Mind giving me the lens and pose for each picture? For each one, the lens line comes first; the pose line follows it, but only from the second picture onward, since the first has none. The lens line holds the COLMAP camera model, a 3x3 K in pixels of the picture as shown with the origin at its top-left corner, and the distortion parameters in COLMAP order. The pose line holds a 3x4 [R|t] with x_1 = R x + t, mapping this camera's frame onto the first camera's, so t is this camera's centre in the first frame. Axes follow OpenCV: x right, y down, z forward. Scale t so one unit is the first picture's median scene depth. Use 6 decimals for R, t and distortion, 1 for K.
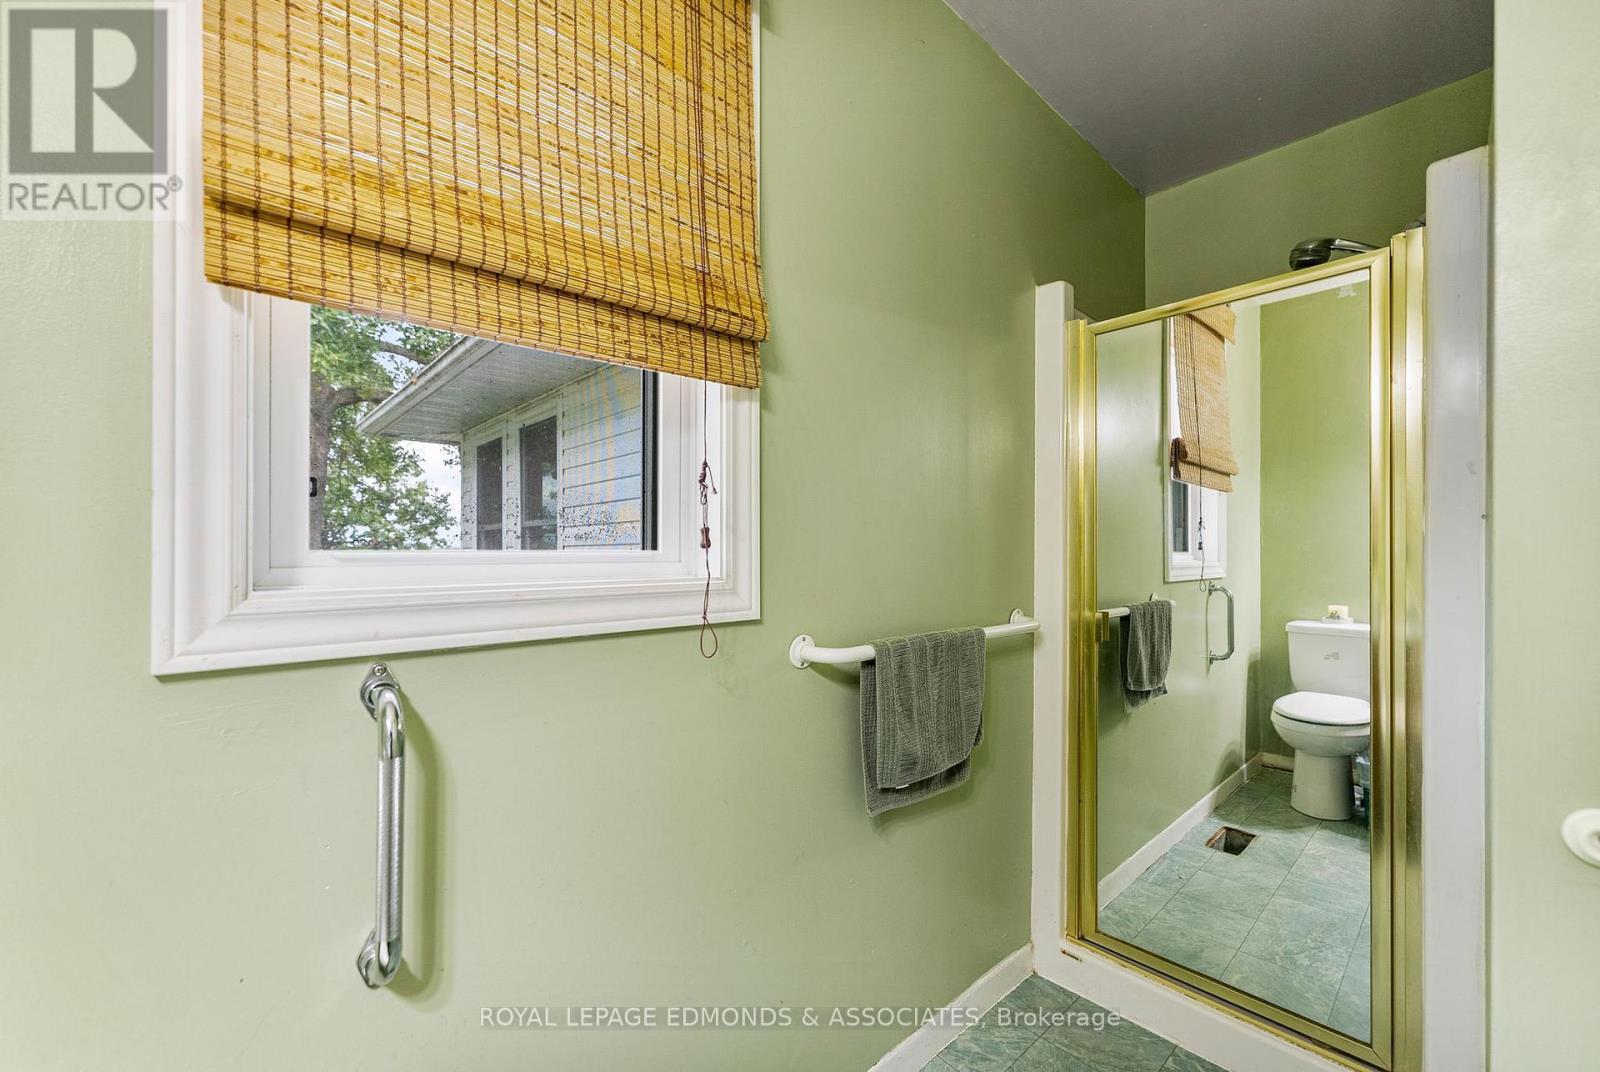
lens RADIAL K [[647.8, 0, 800.9], [0, 647.8, 547.6], [0, 0, 1]] dist [-0.001292, 0.000026]
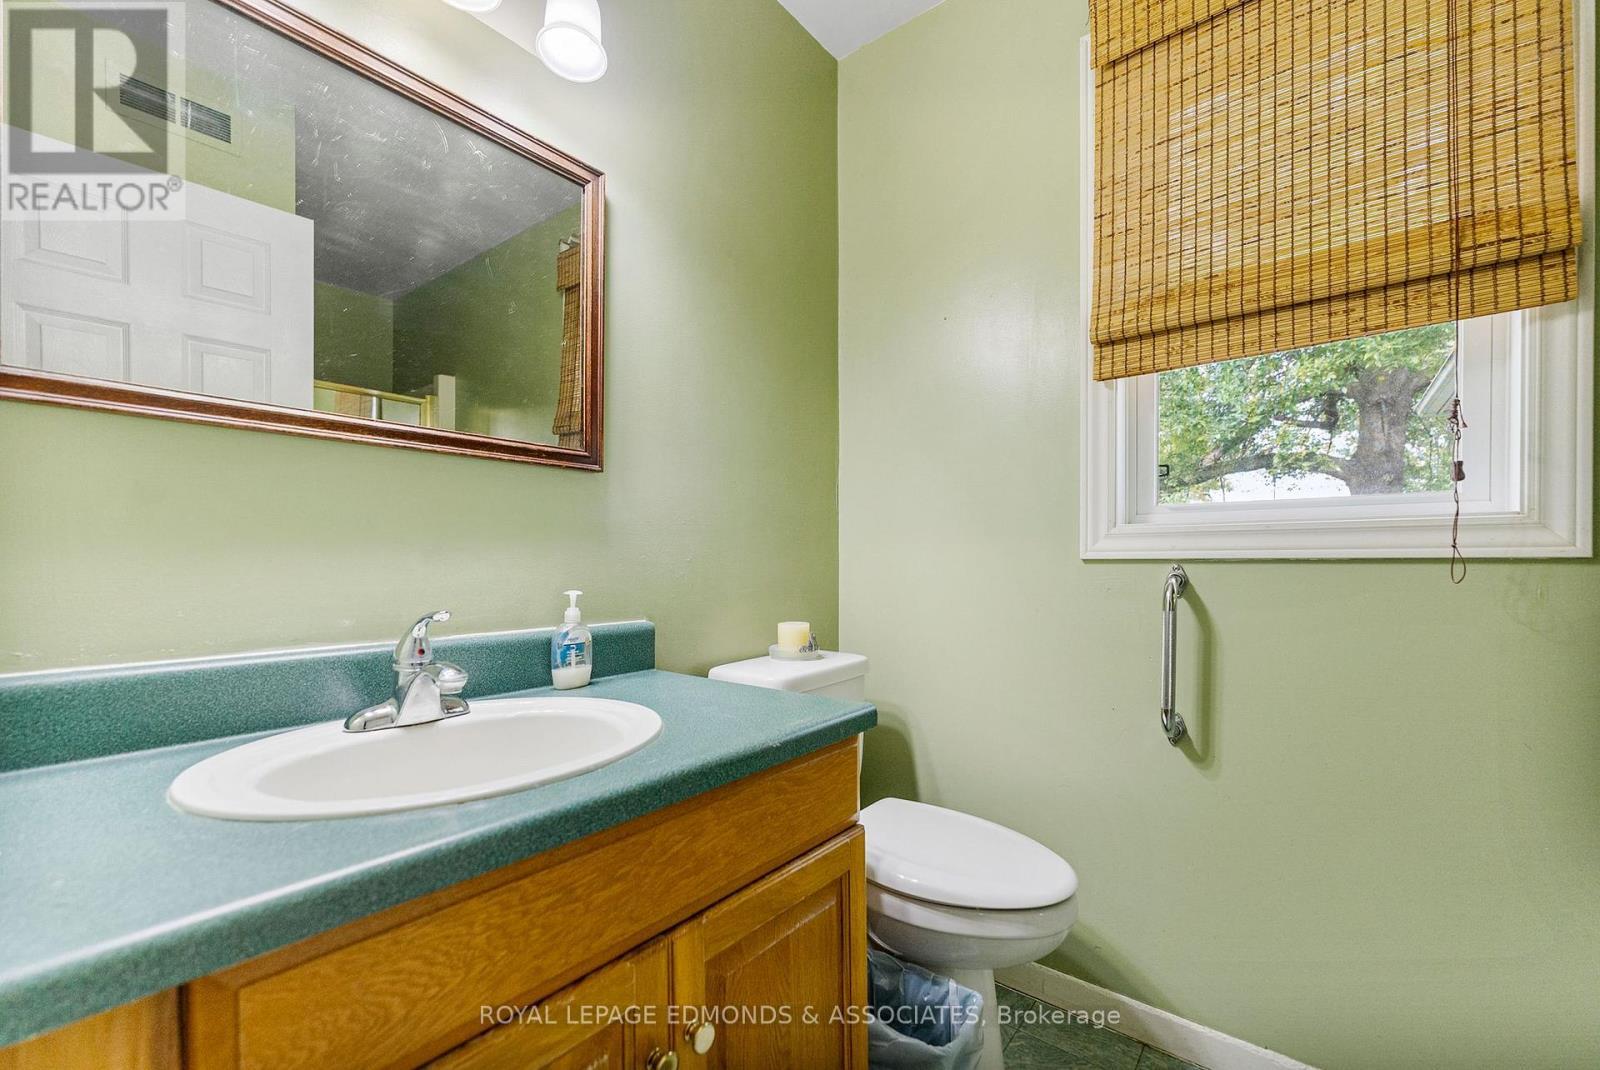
lens RADIAL K [[647.8, 0, 800.9], [0, 647.8, 546.6], [0, 0, 1]] dist [-0.001292, 0.000026]
pose [[0.153930, -0.017779, -0.987922, 0.839867], [0.005651, 0.999838, -0.017113, 0.139056], [0.988066, -0.002948, 0.154006, -0.256209]]
